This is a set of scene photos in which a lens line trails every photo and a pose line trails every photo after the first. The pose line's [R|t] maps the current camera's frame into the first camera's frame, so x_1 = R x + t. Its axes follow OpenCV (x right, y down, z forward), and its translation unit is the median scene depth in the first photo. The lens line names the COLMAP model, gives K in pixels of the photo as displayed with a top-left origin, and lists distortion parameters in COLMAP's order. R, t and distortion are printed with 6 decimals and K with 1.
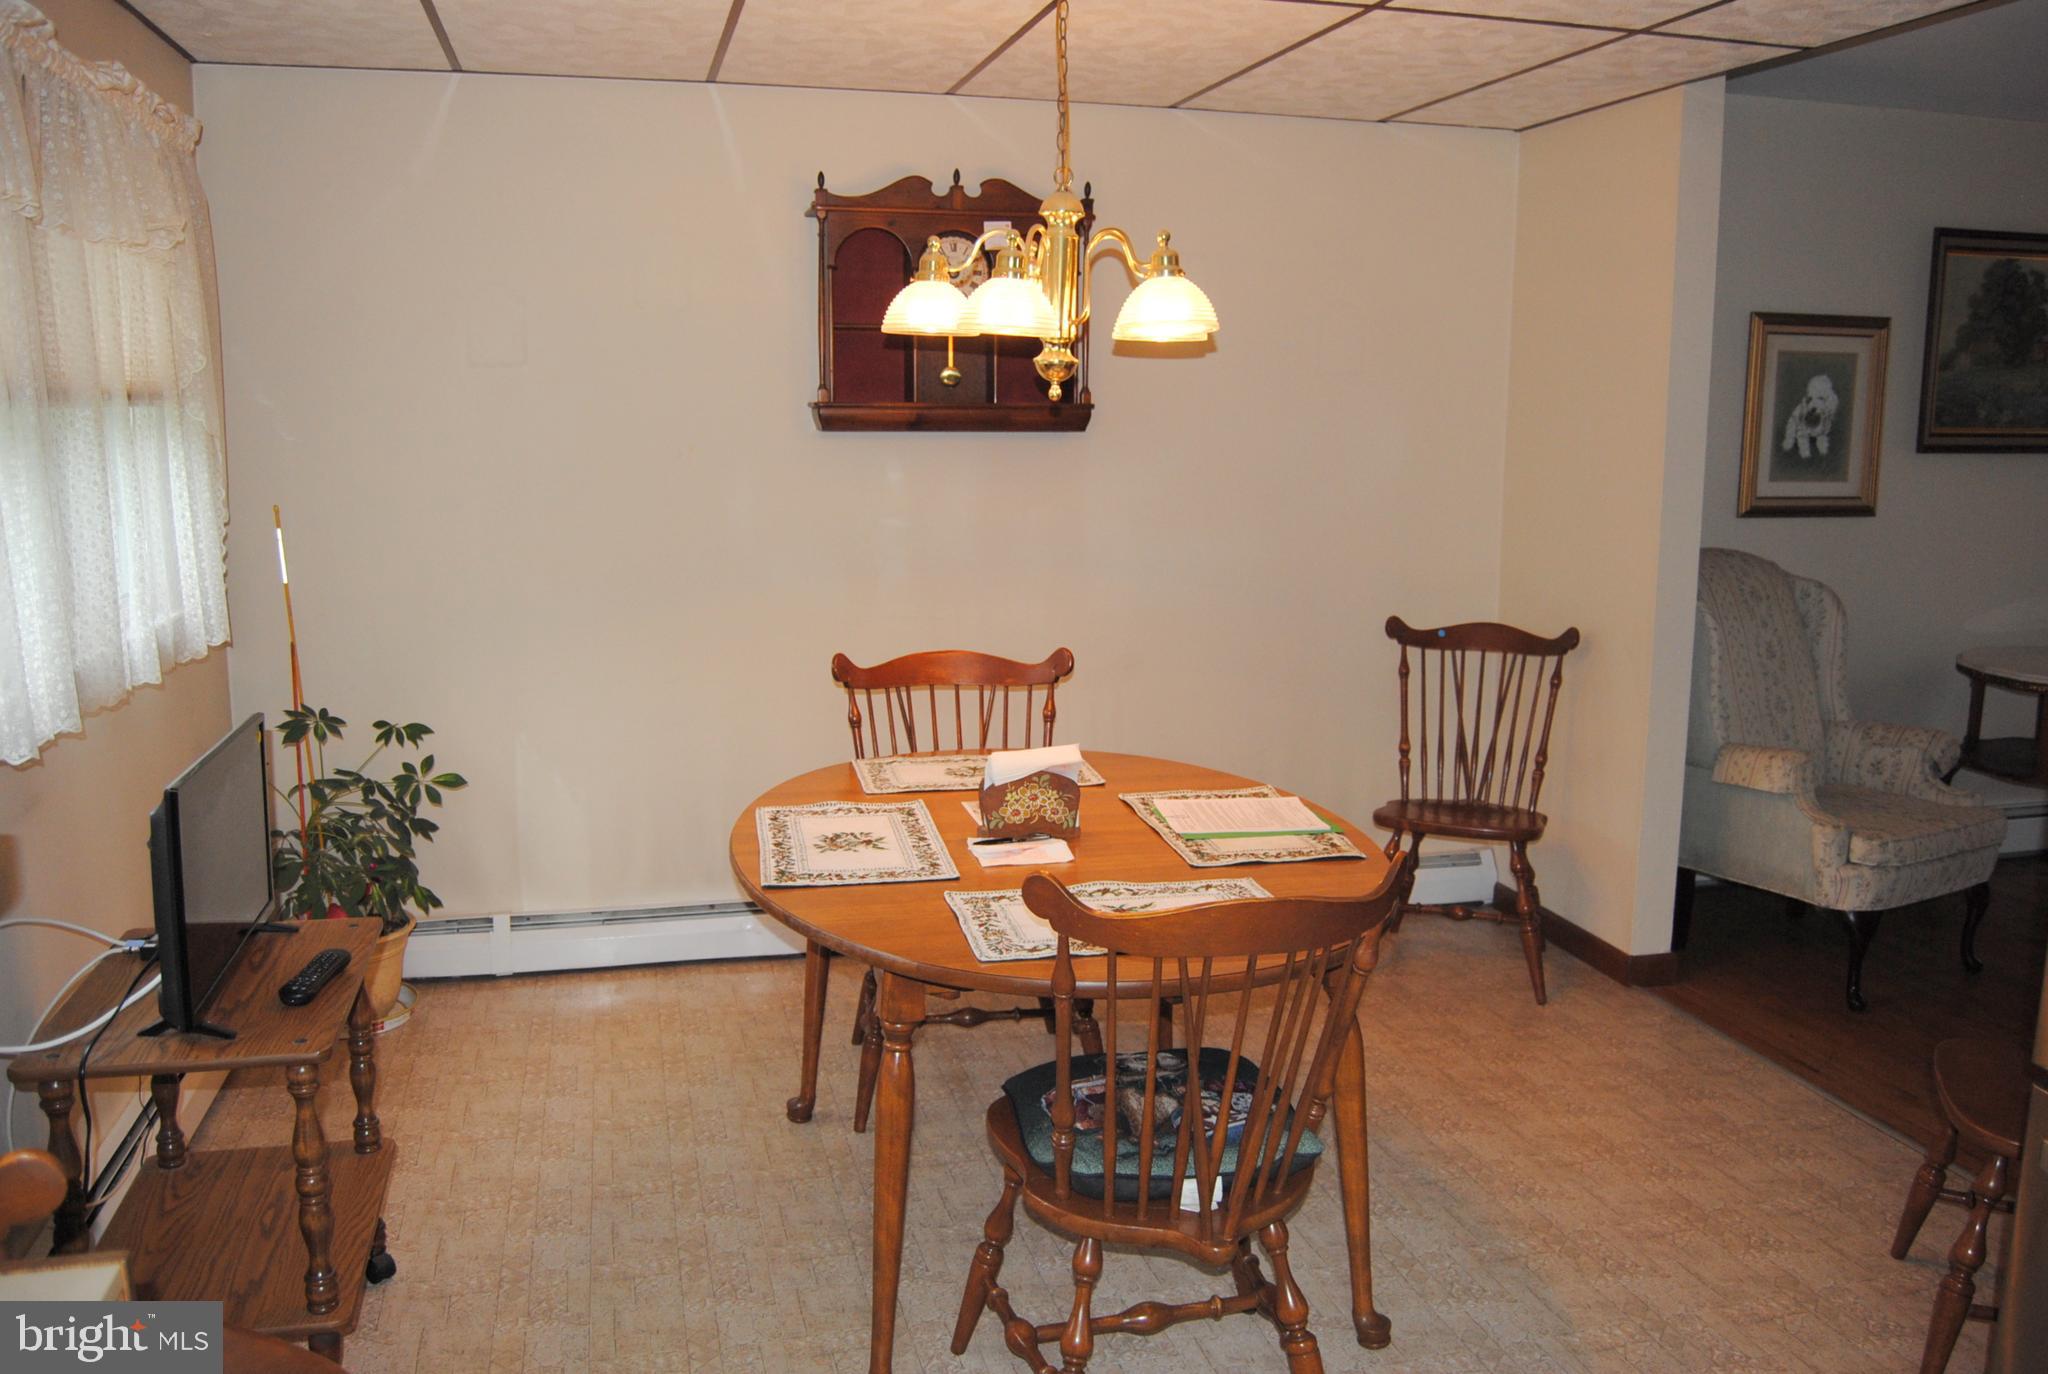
lens RADIAL K [[1674.1, 0, 1025.9], [0, 1674.1, 698.3], [0, 0, 1]] dist [-0.081346, 0.020469]
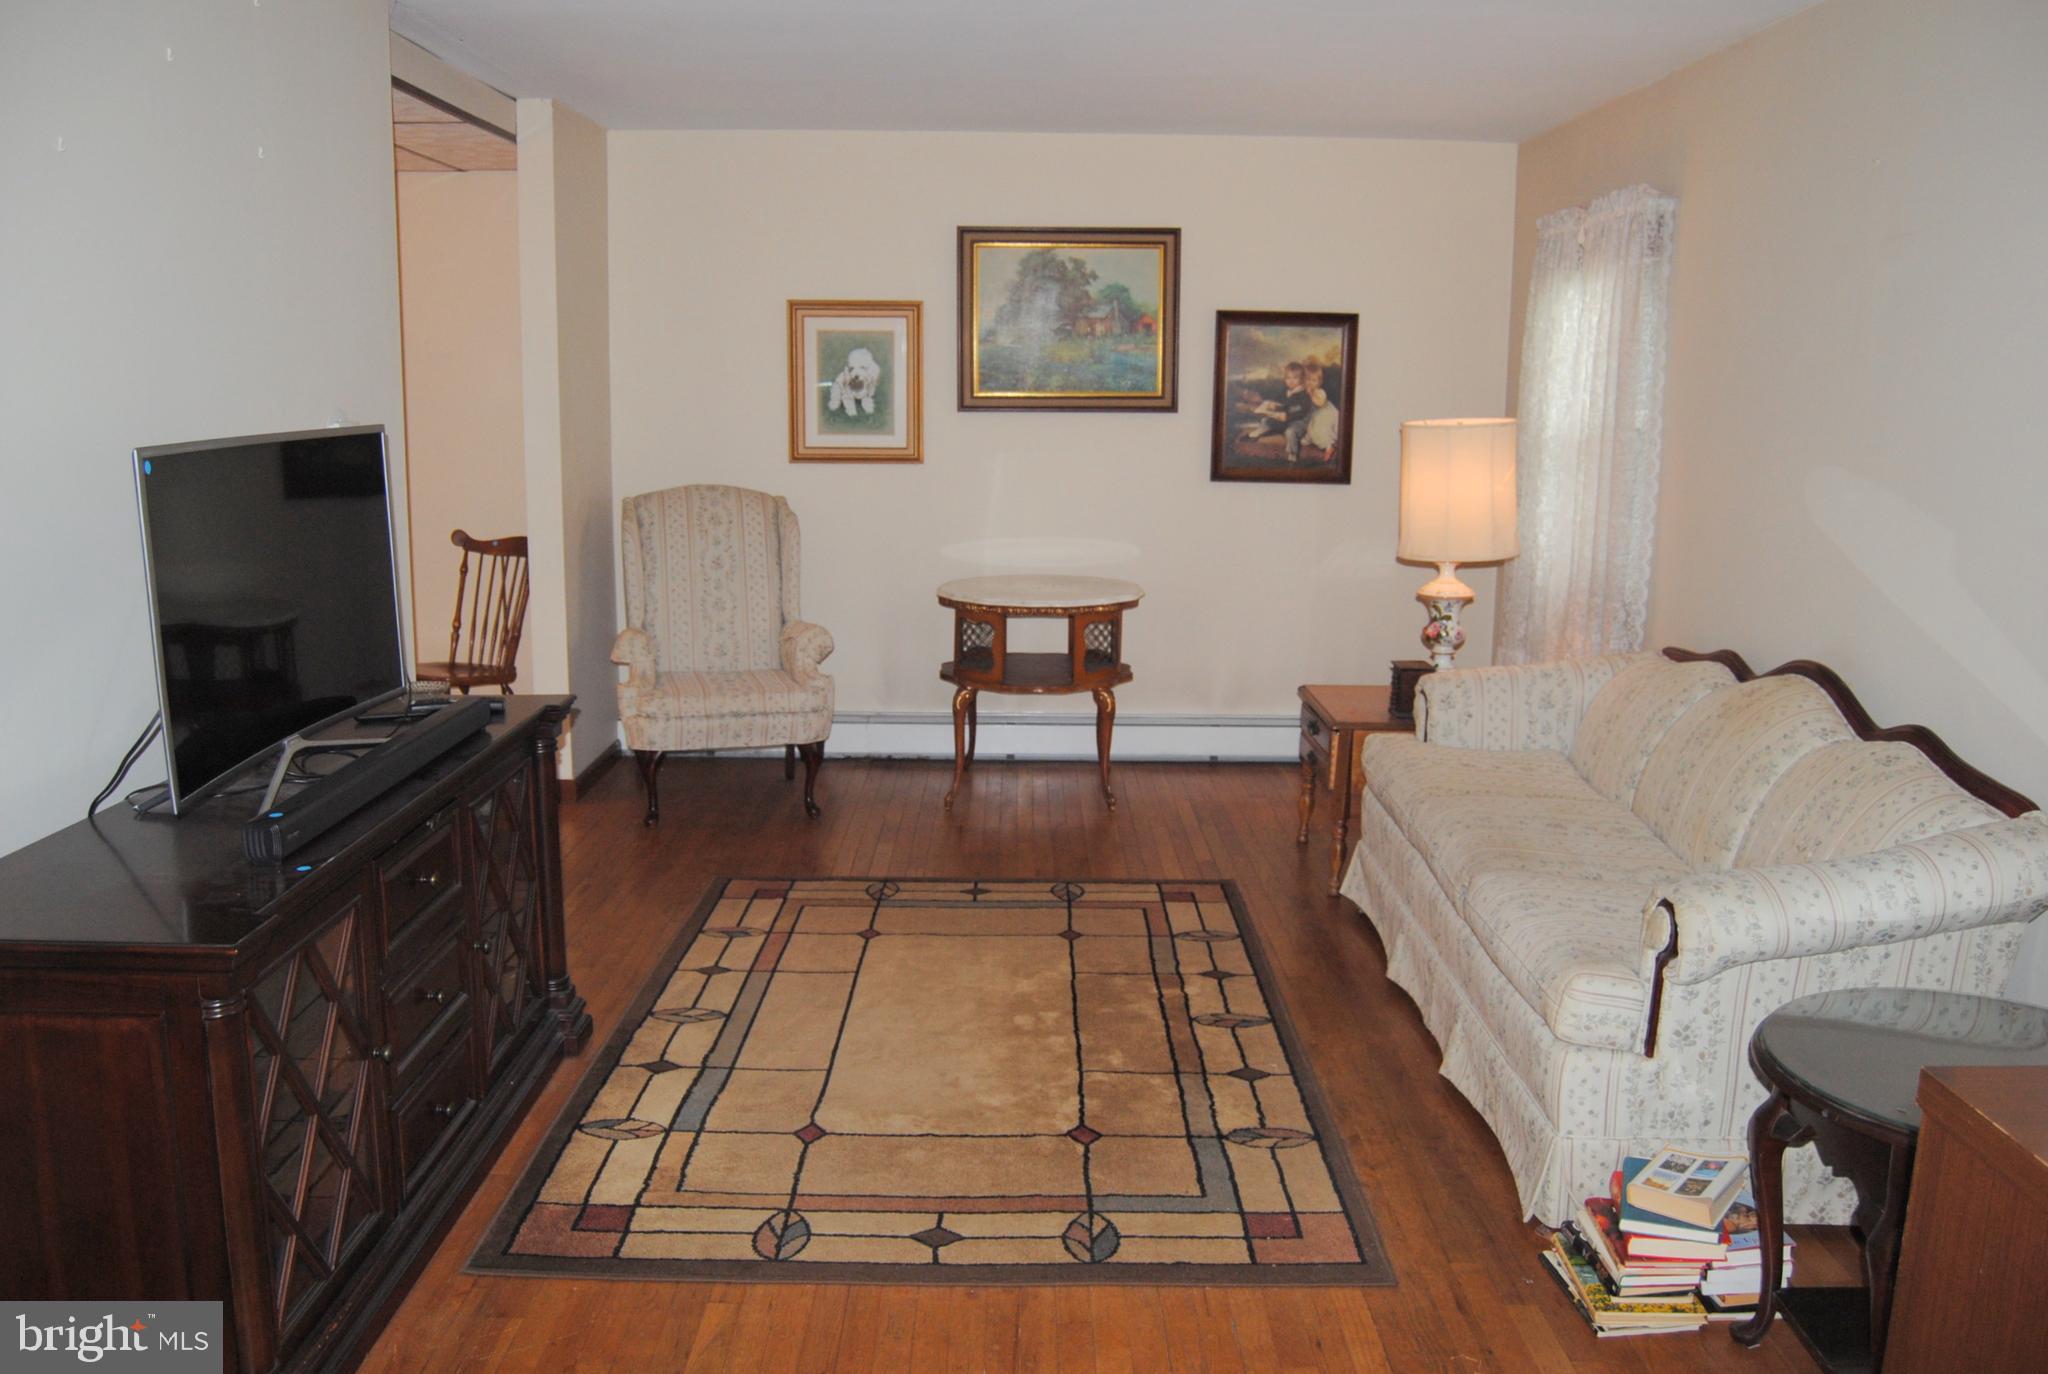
lens RADIAL K [[1674.1, 0, 1022.2], [0, 1674.1, 682.1], [0, 0, 1]] dist [-0.081346, 0.020469]
pose [[0.968040, 0.050368, -0.245686, 0.923780], [-0.049199, 0.998730, 0.010898, 0.035414], [0.245923, 0.001537, 0.969288, -0.195277]]
